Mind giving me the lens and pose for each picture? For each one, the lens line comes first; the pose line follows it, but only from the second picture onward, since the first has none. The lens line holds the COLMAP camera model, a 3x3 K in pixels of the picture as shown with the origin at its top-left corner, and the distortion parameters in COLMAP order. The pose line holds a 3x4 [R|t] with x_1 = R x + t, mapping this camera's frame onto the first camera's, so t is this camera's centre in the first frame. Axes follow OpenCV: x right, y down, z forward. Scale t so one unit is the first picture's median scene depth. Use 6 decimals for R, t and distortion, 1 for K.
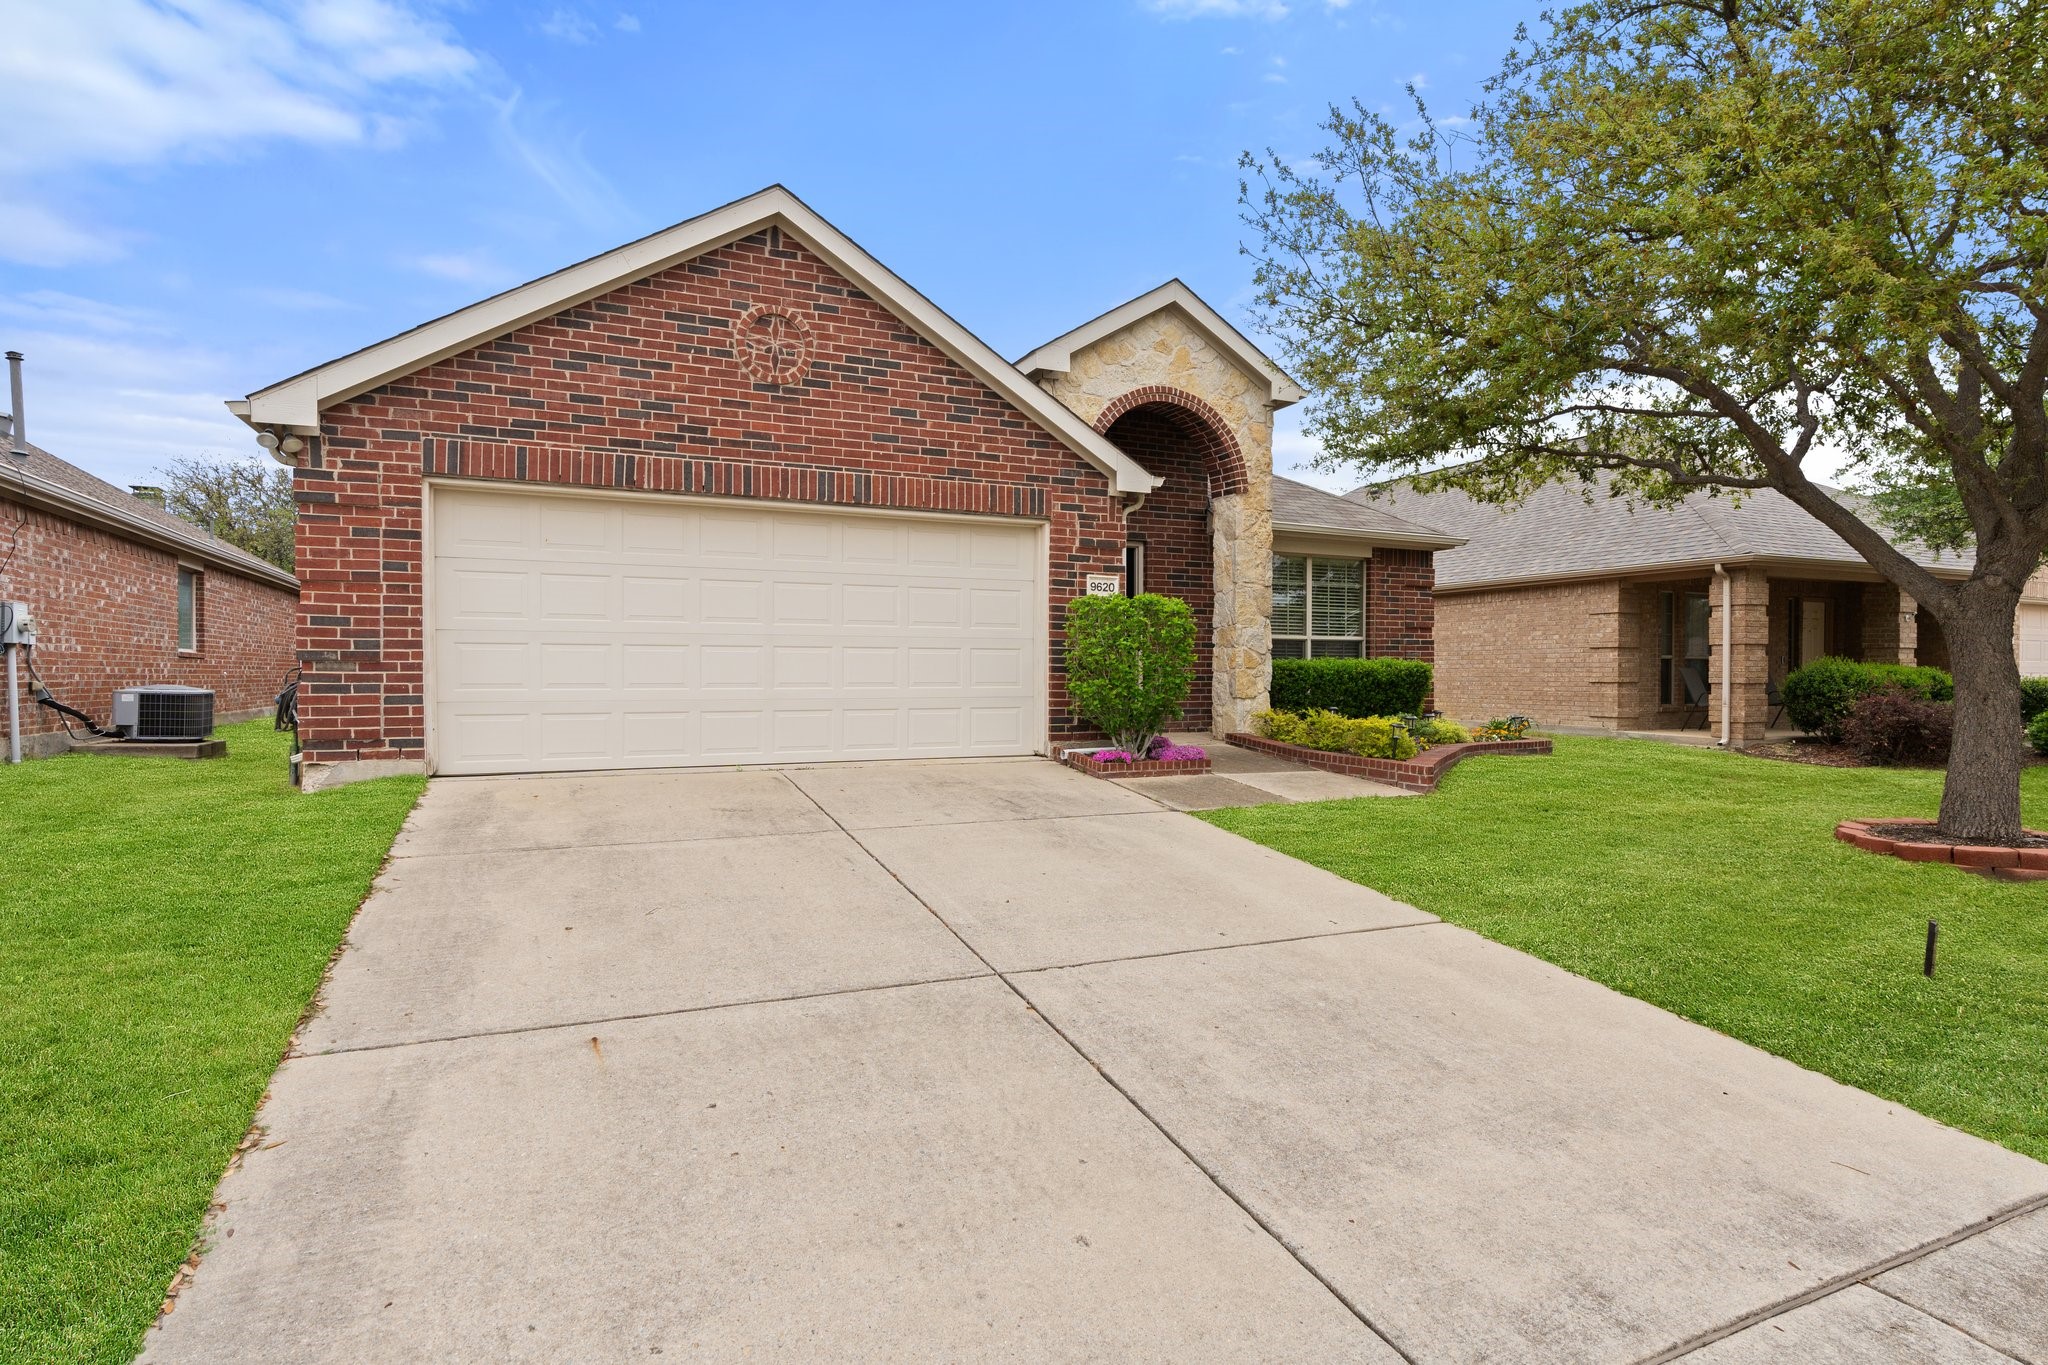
lens RADIAL K [[1064.8, 0, 1057.7], [0, 1064.8, 709.8], [0, 0, 1]] dist [-0.001228, -0.001854]
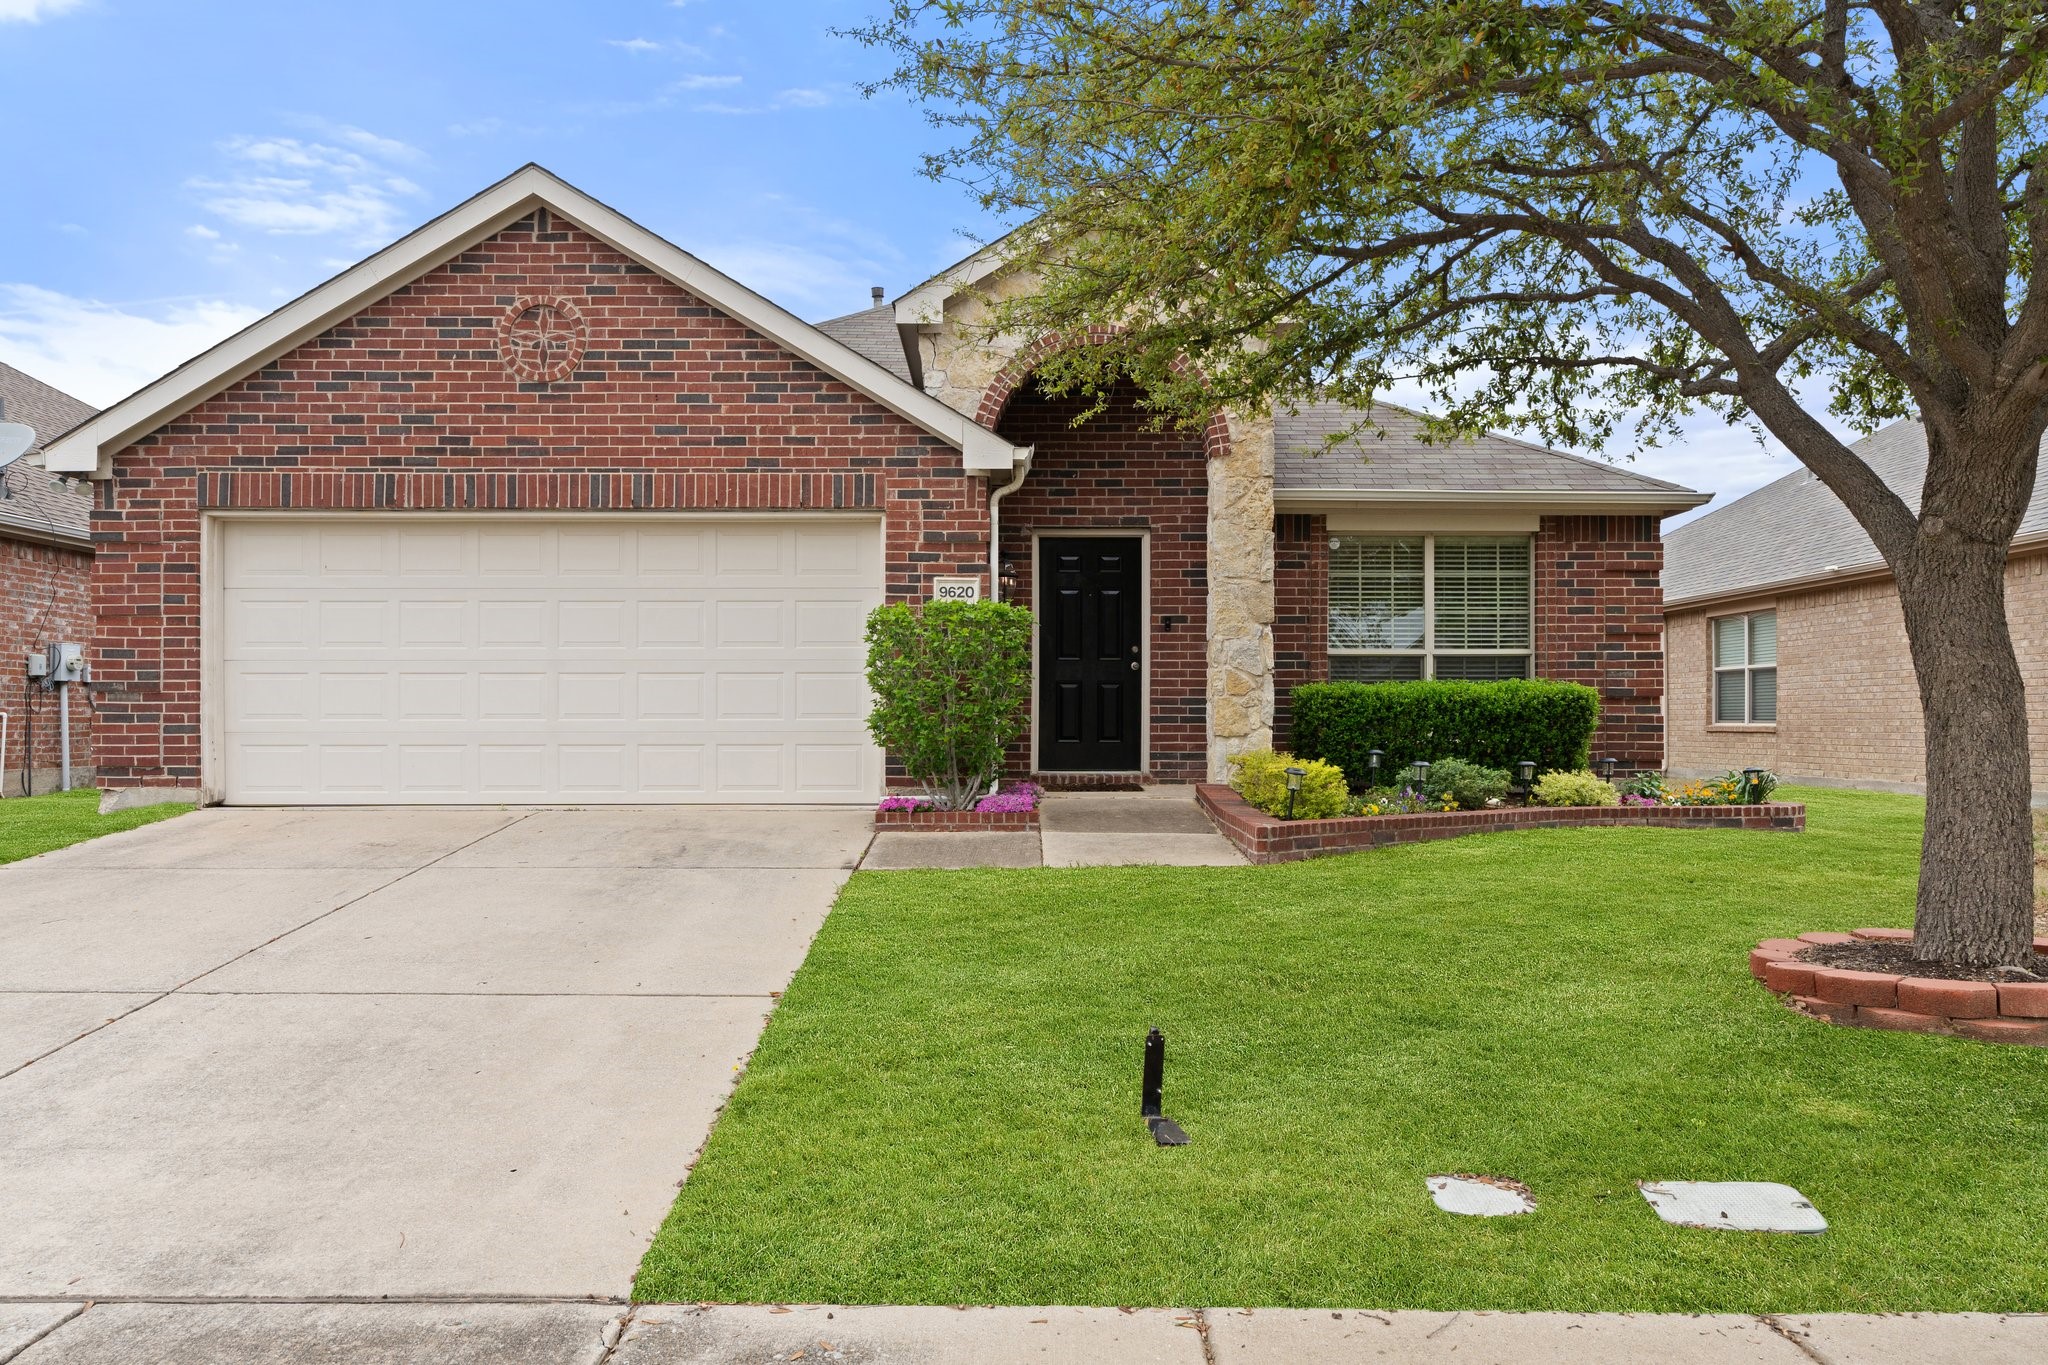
lens RADIAL K [[1481.0, 0, 1065.5], [0, 1481.0, 746.4], [0, 0, 1]] dist [0.010385, -0.008950]
pose [[0.910830, 0.004904, -0.412754, 0.665081], [-0.011557, 0.999840, -0.013624, 0.014934], [0.412621, 0.017179, 0.910741, 0.043543]]
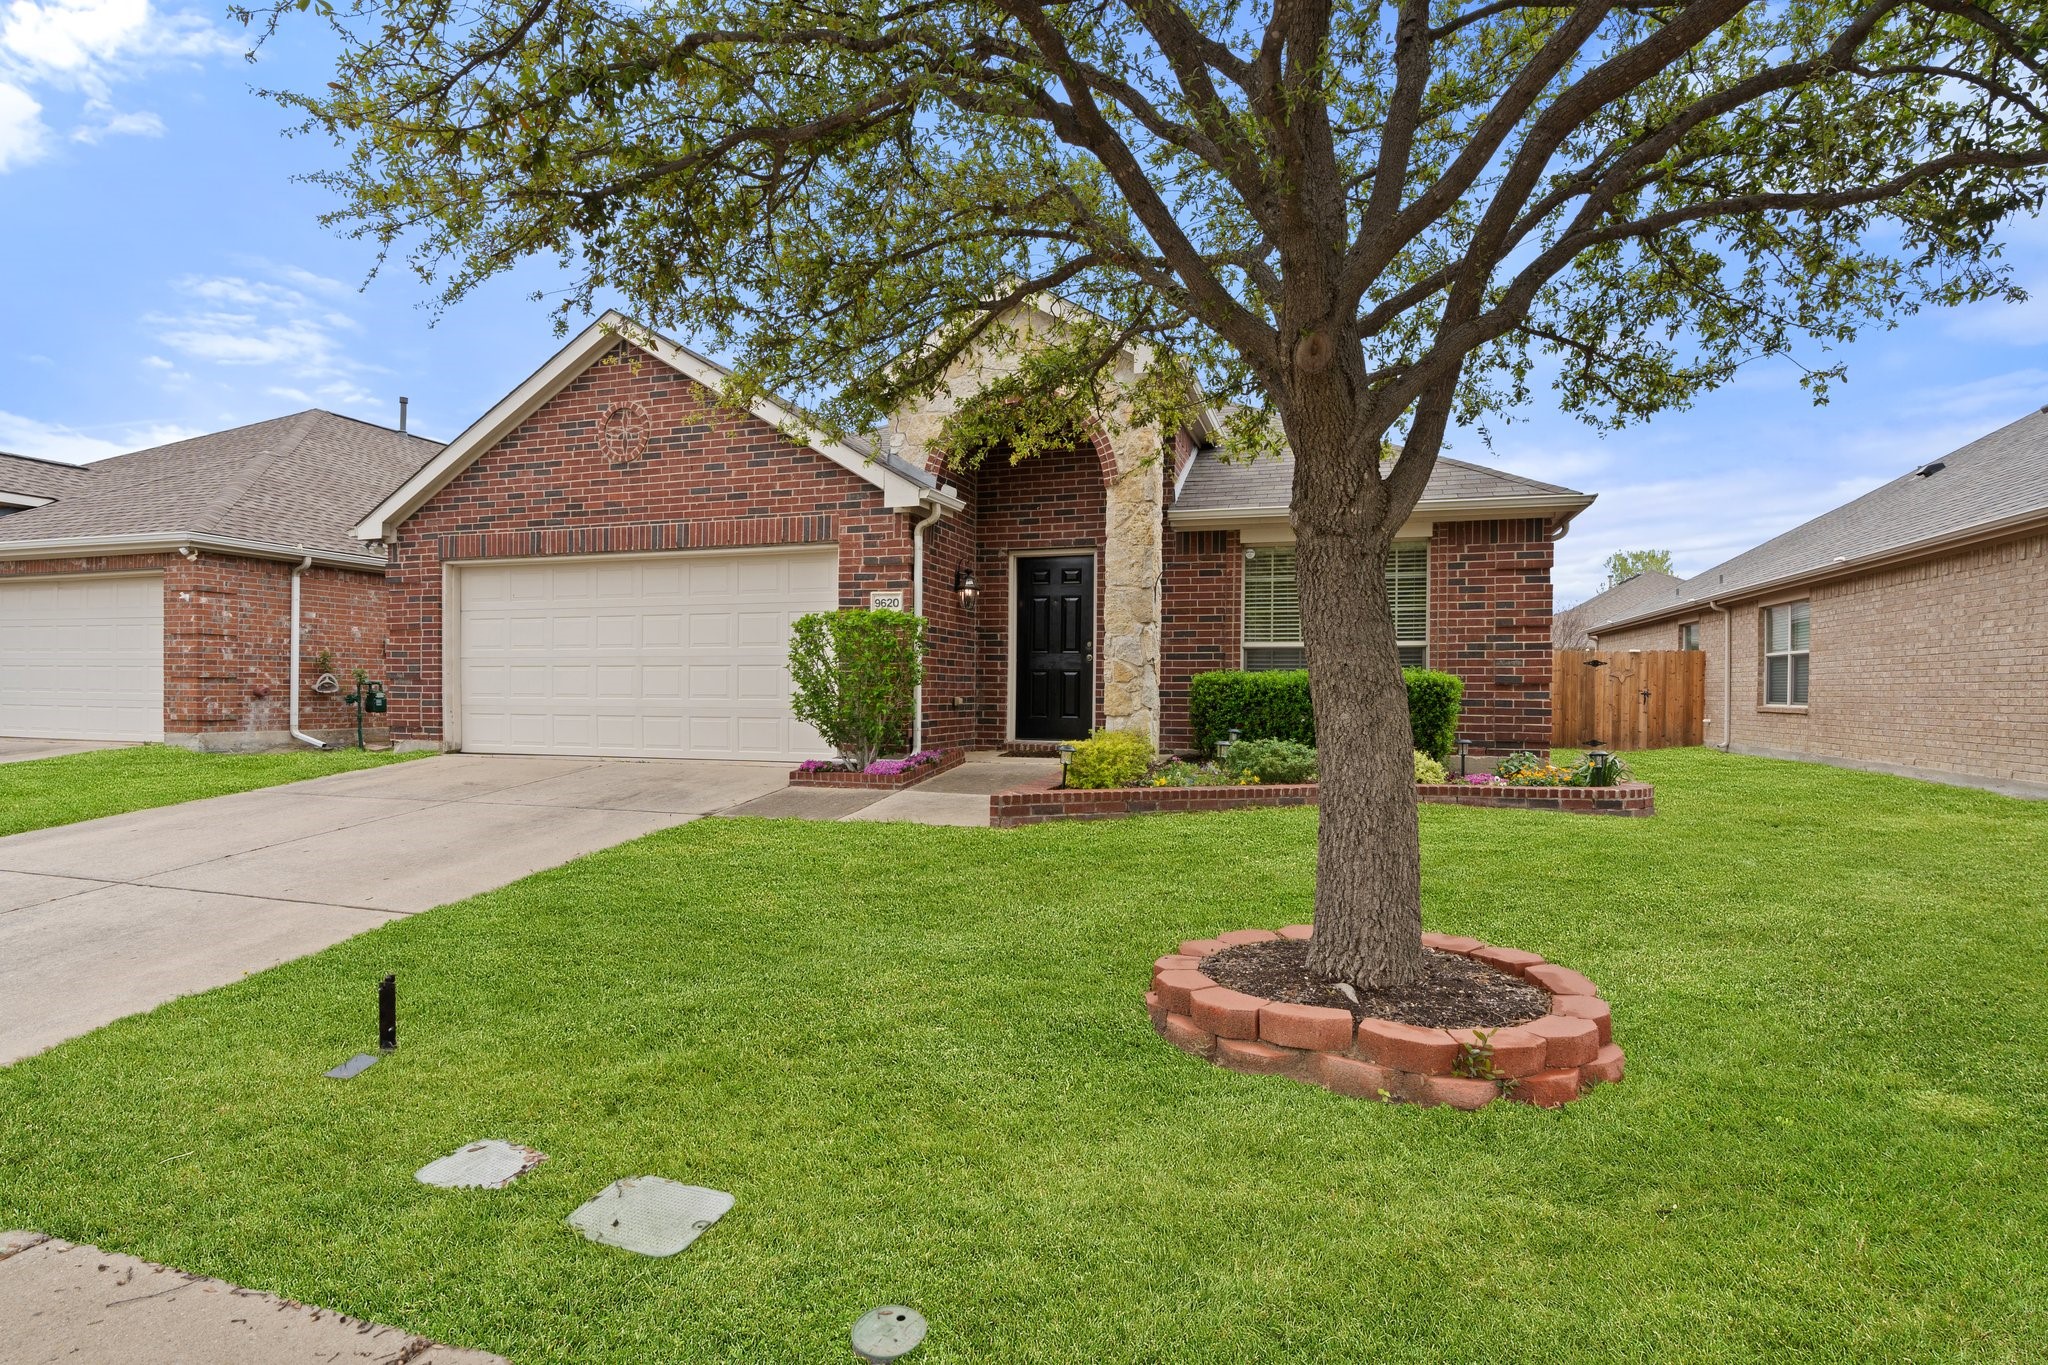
lens RADIAL K [[1064.8, 0, 1033.4], [0, 1064.8, 725.5], [0, 0, 1]] dist [-0.001228, -0.001854]
pose [[0.722530, 0.024930, -0.690890, 1.001050], [-0.026651, 0.999611, 0.008198, -0.011250], [0.690825, 0.012490, 0.722914, 0.418635]]
